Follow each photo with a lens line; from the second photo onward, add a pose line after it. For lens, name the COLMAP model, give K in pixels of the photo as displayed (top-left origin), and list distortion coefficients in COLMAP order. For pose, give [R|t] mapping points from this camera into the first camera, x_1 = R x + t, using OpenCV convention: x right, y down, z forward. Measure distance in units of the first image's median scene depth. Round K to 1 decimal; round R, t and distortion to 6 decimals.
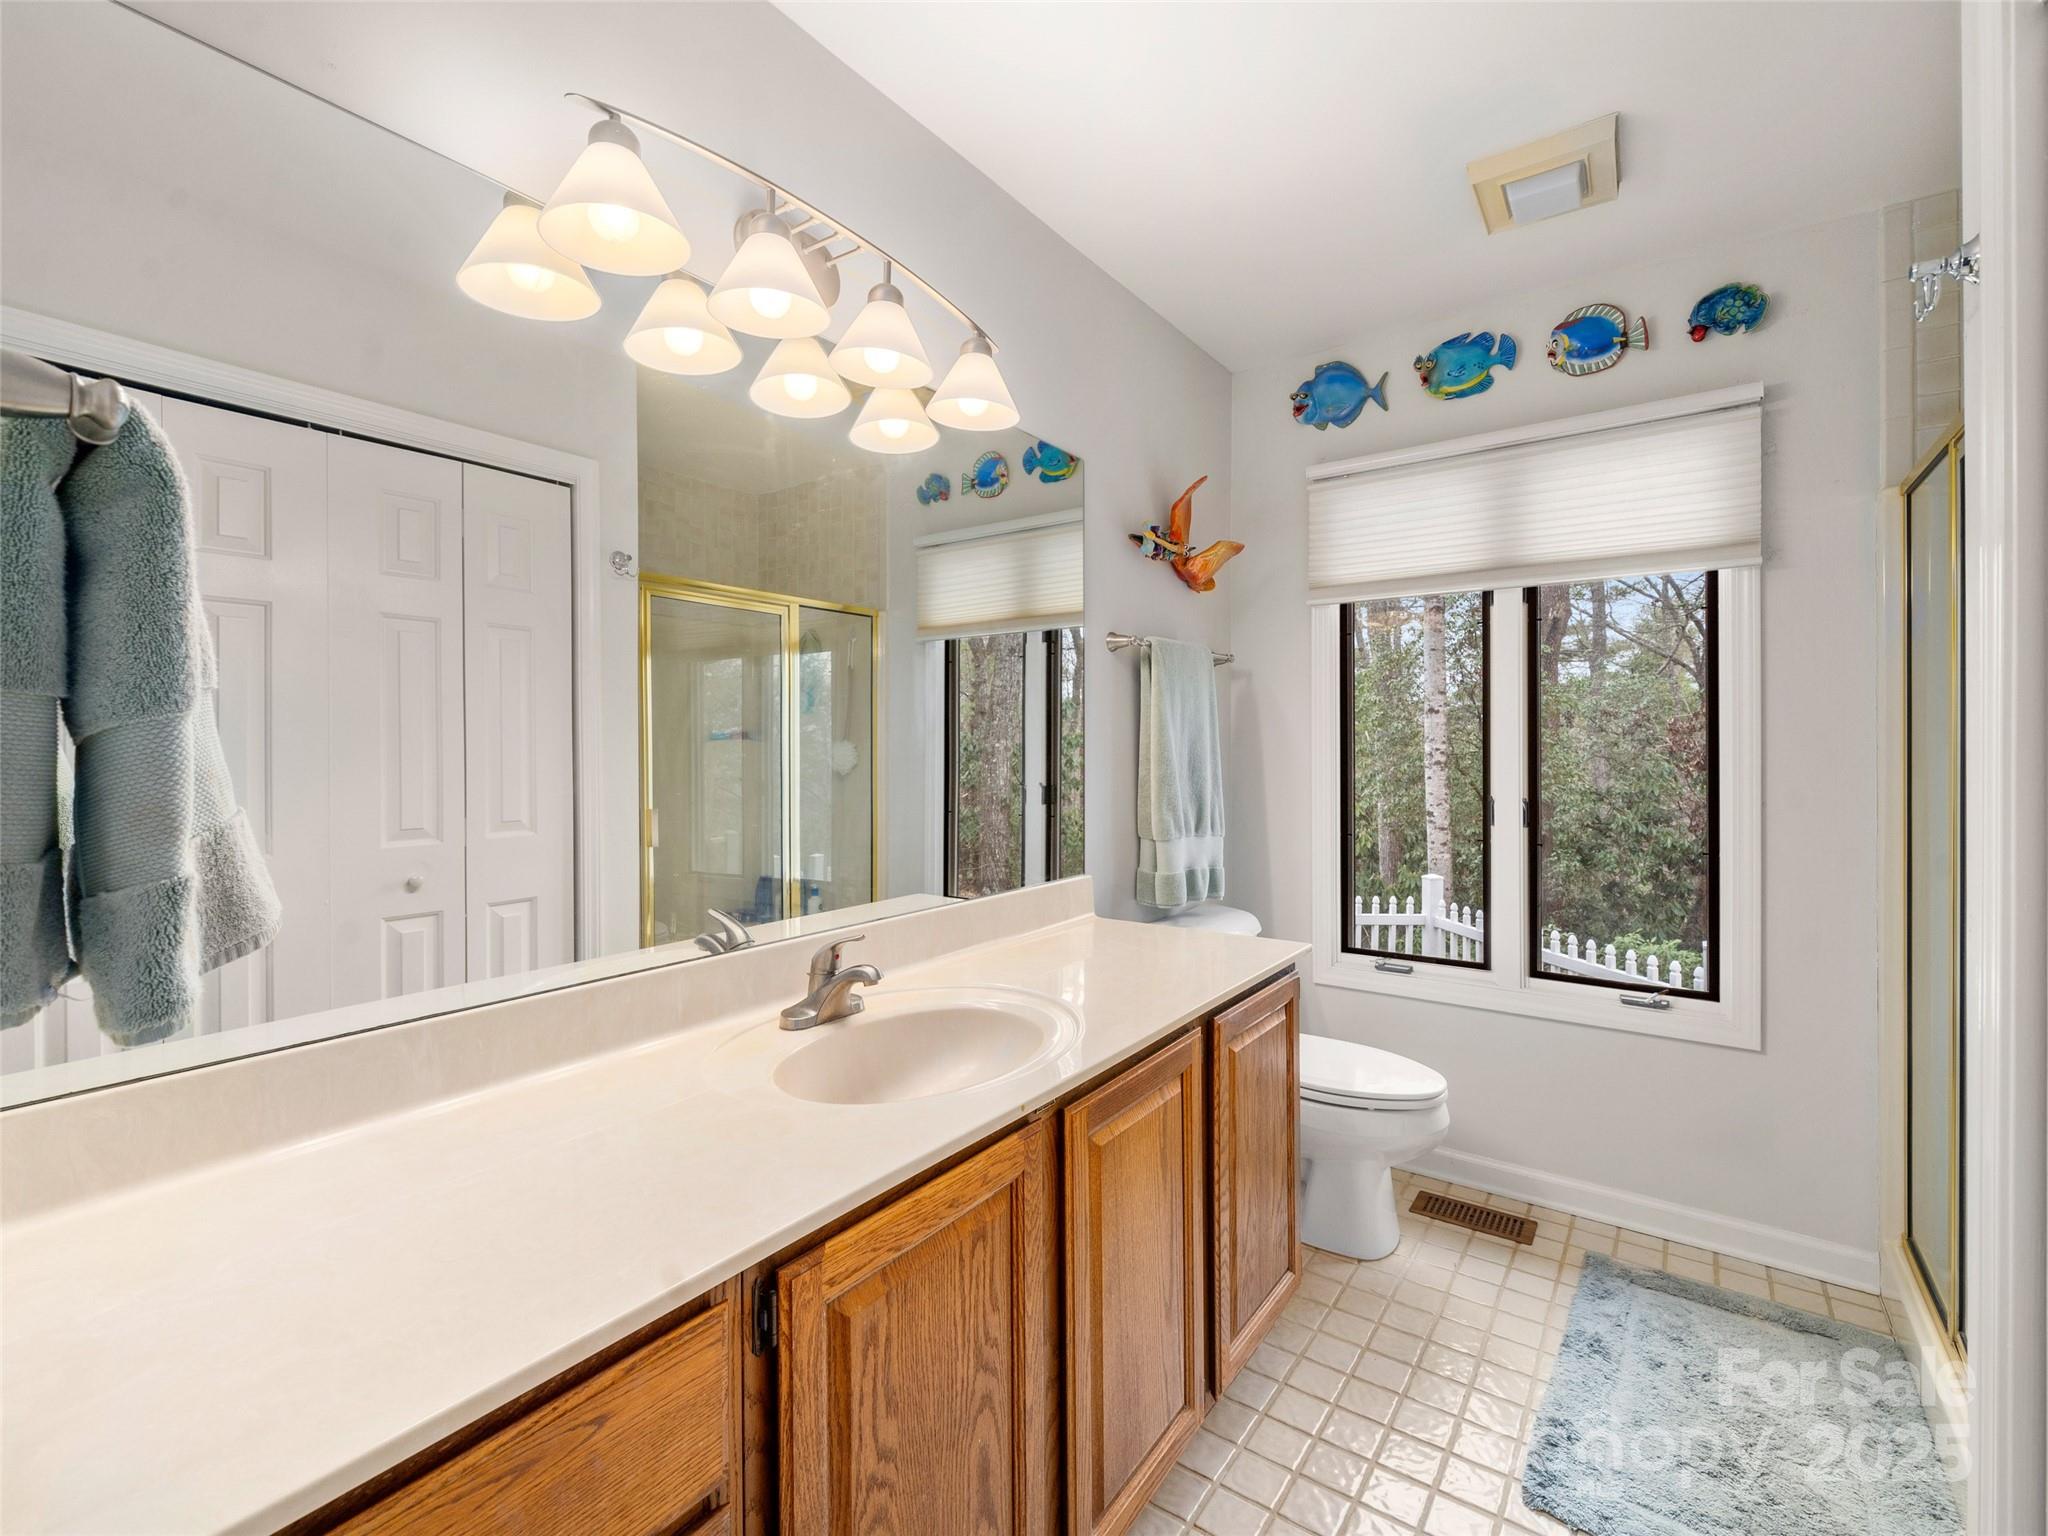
lens RADIAL K [[837.3, 0, 1033.4], [0, 837.3, 750.0], [0, 0, 1]] dist [-0.002913, -0.001294]
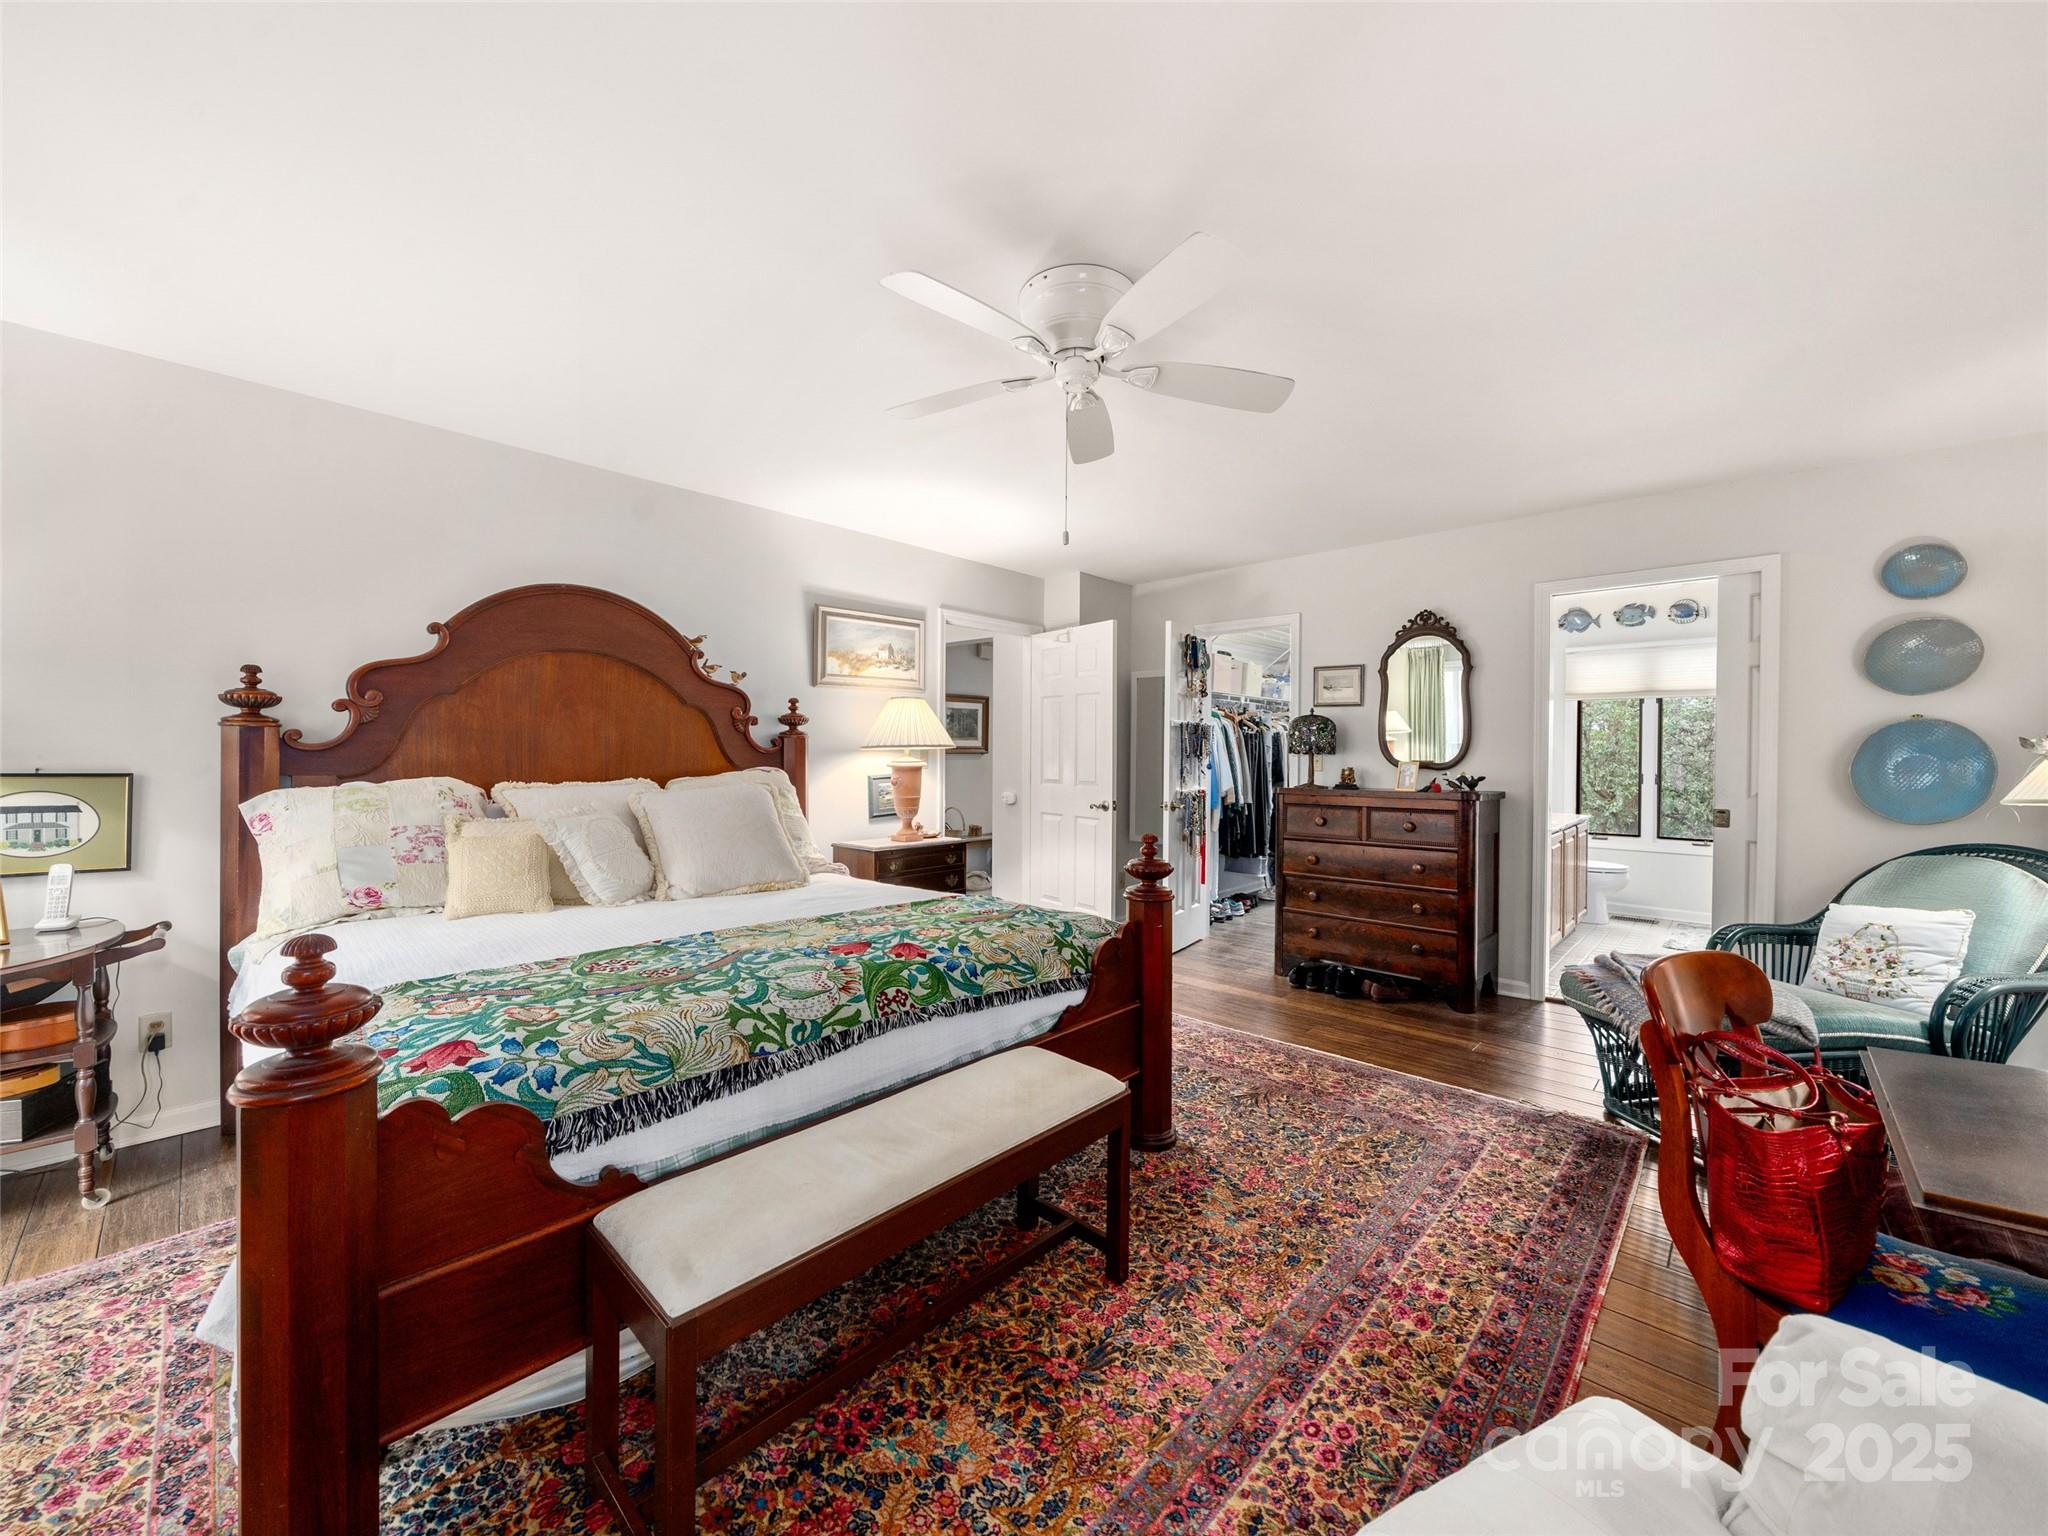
lens RADIAL K [[794.5, 0, 1014.7], [0, 794.5, 762.2], [0, 0, 1]] dist [-0.003782, -0.001768]
pose [[0.995098, 0.004302, -0.098798, -1.208269], [-0.003523, 0.999961, 0.008055, 0.002562], [0.098829, -0.007667, 0.995075, -1.731446]]
